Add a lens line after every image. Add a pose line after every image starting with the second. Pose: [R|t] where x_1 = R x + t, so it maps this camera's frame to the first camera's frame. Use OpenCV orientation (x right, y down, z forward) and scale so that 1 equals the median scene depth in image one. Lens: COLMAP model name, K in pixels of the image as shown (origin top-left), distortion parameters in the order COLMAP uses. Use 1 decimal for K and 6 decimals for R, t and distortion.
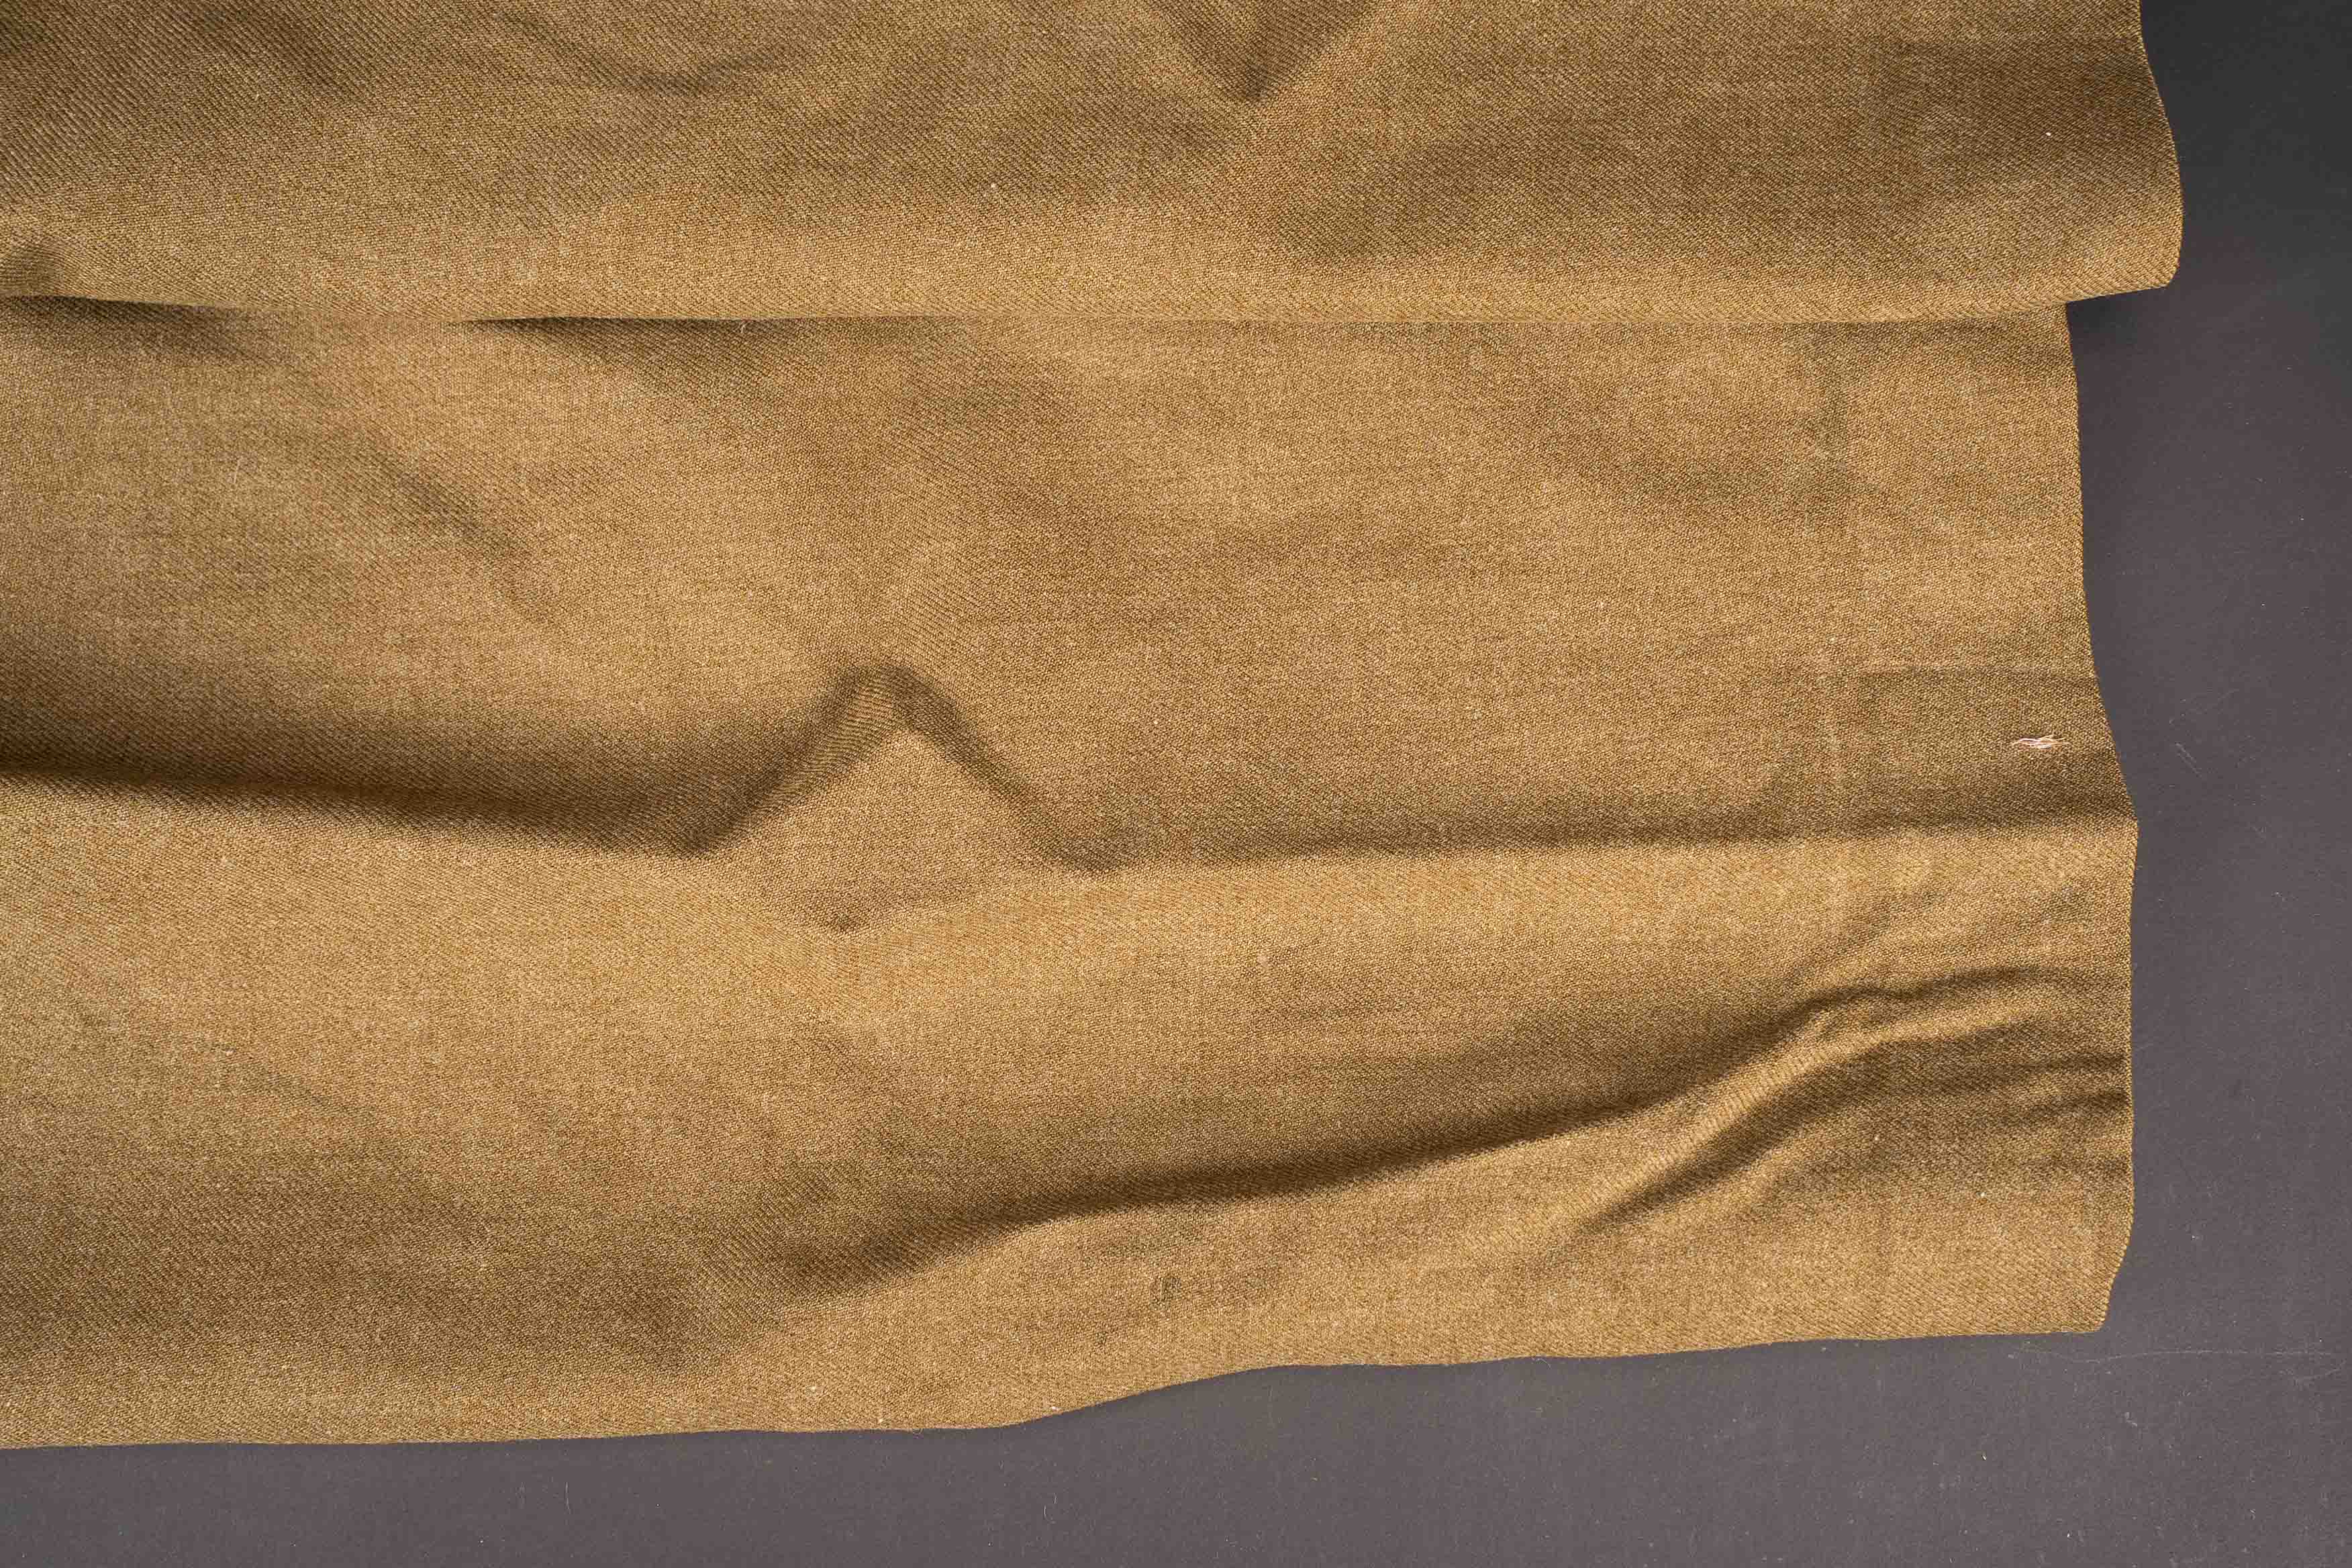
lens RADIAL K [[2568.8, 0, 1175.4], [0, 2568.8, 775.2], [0, 0, 1]] dist [0.089664, 0.000000]
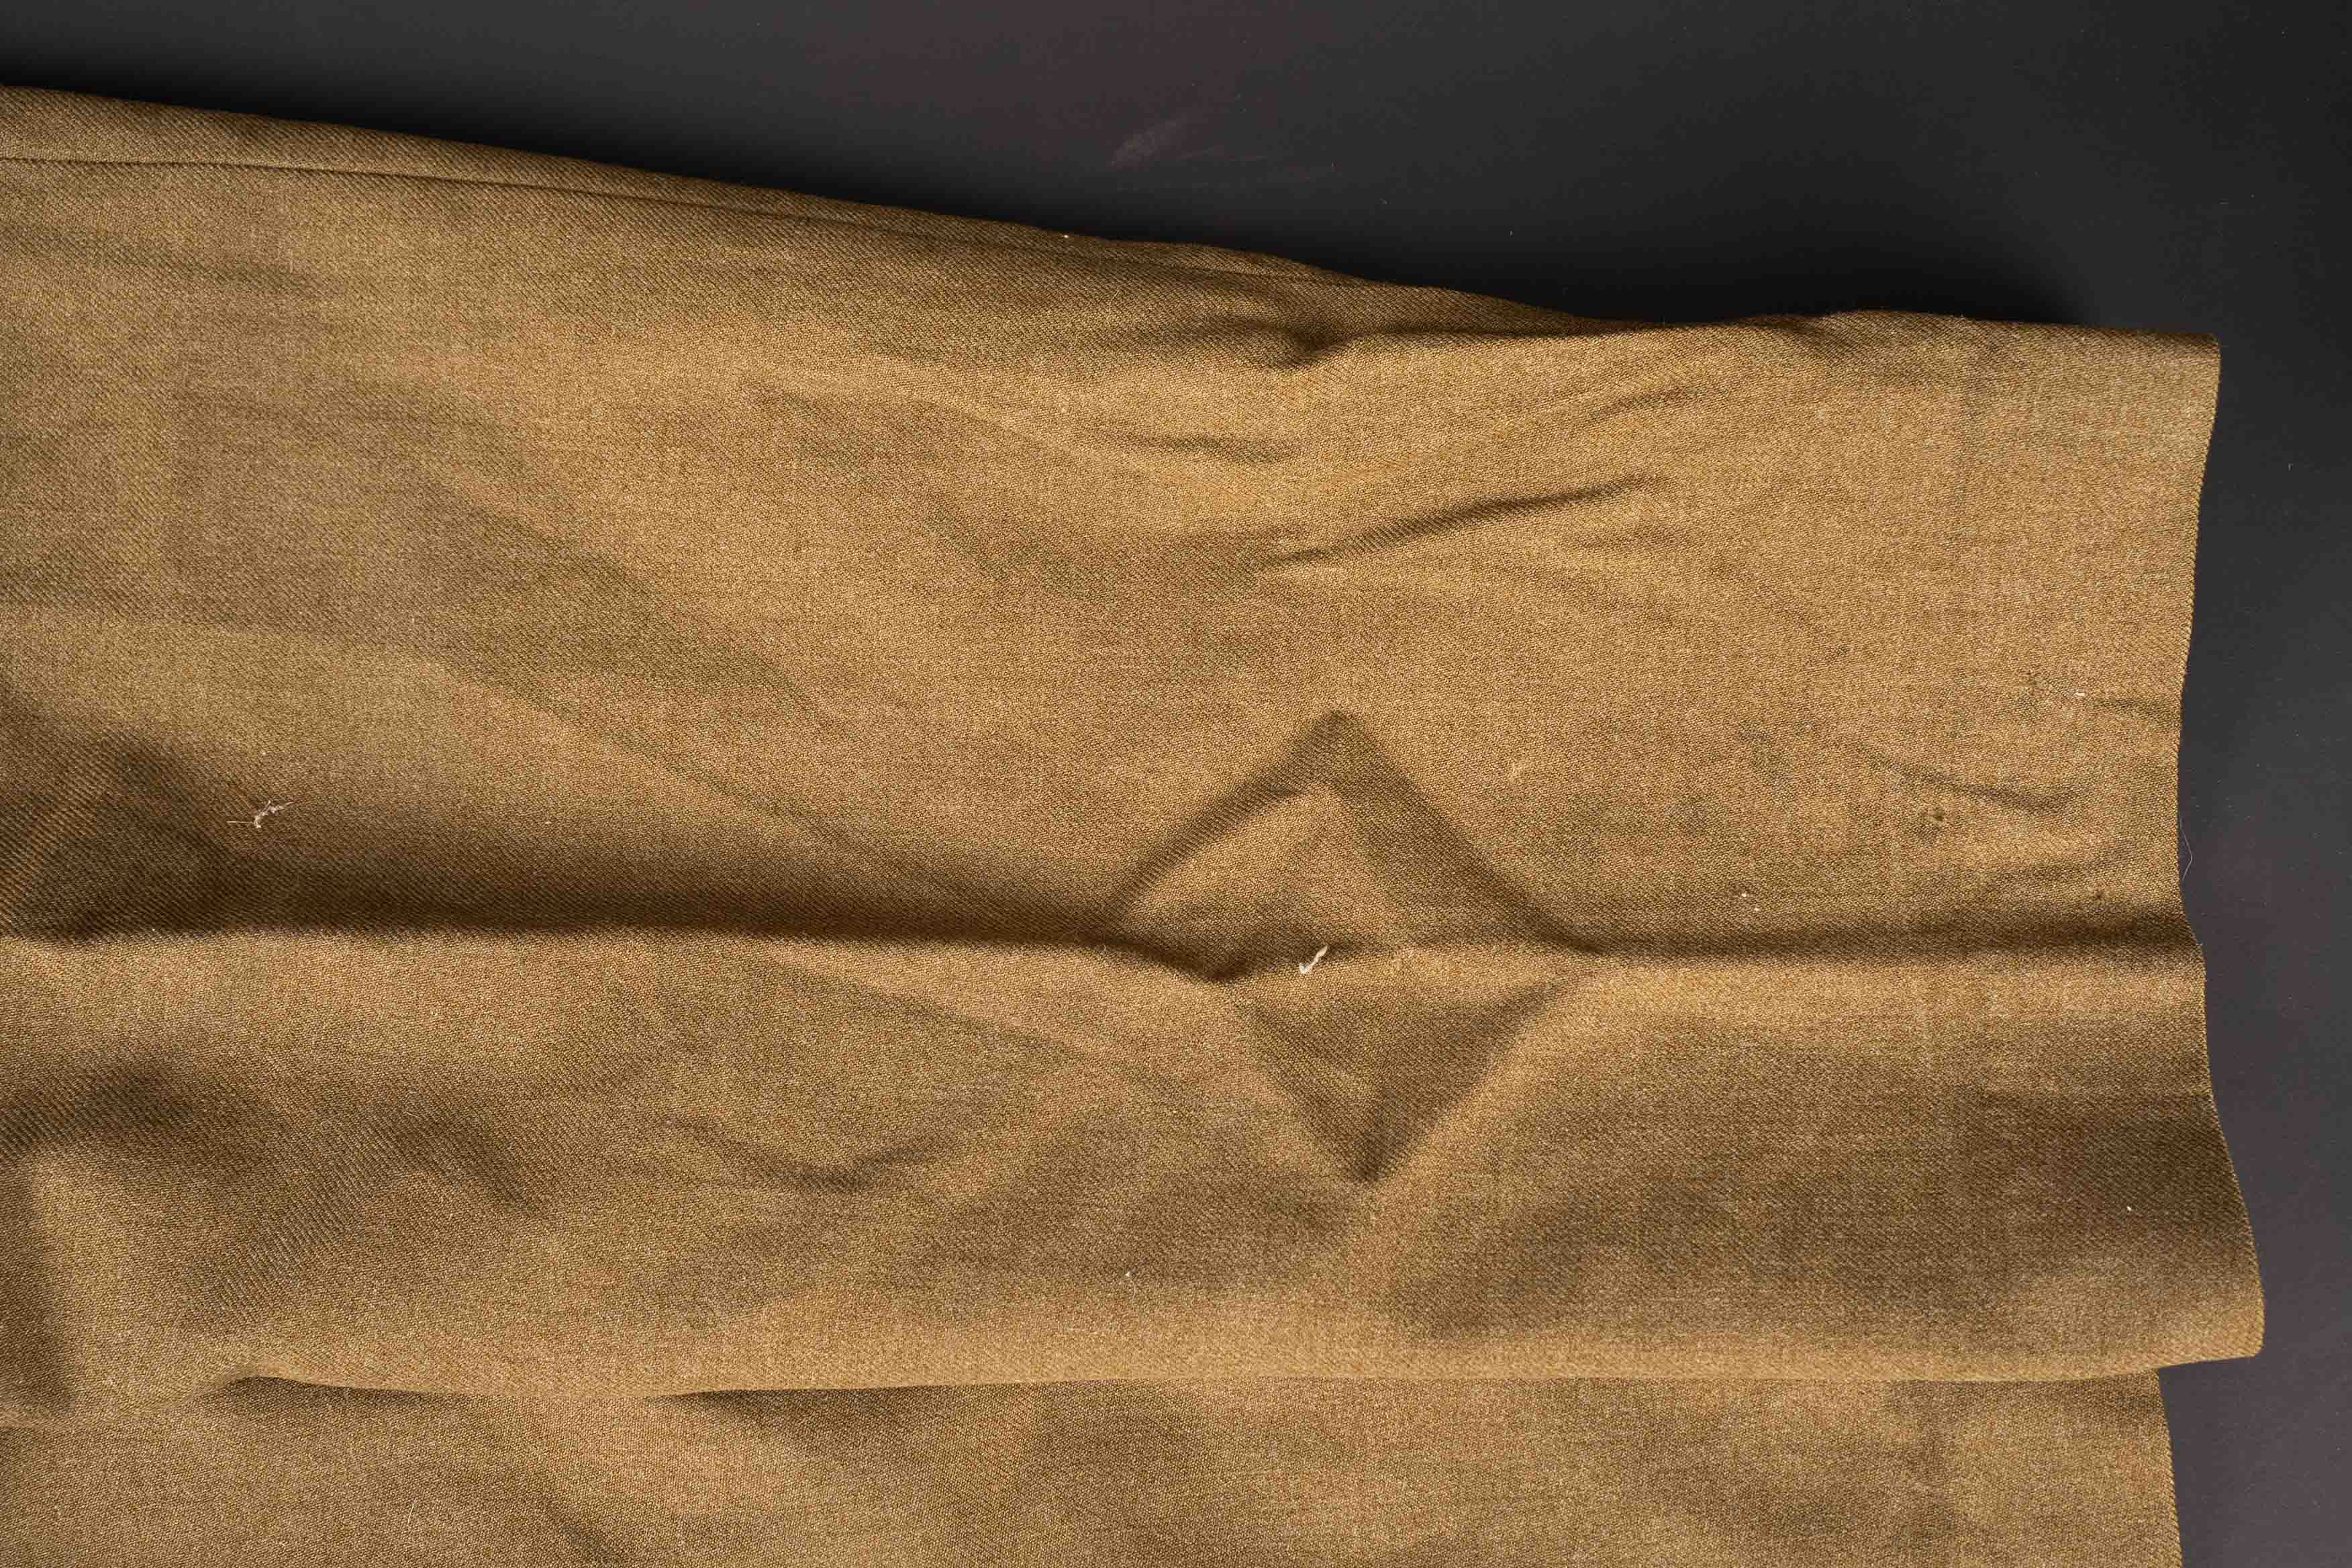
lens RADIAL K [[2568.8, 0, 1172.8], [0, 2568.8, 786.0], [0, 0, 1]] dist [0.089664, 0.000000]
pose [[0.999633, -0.002063, -0.027005, -0.022253], [0.000147, 0.997492, -0.070773, -0.342967], [0.027083, 0.070743, 0.997127, -0.070520]]
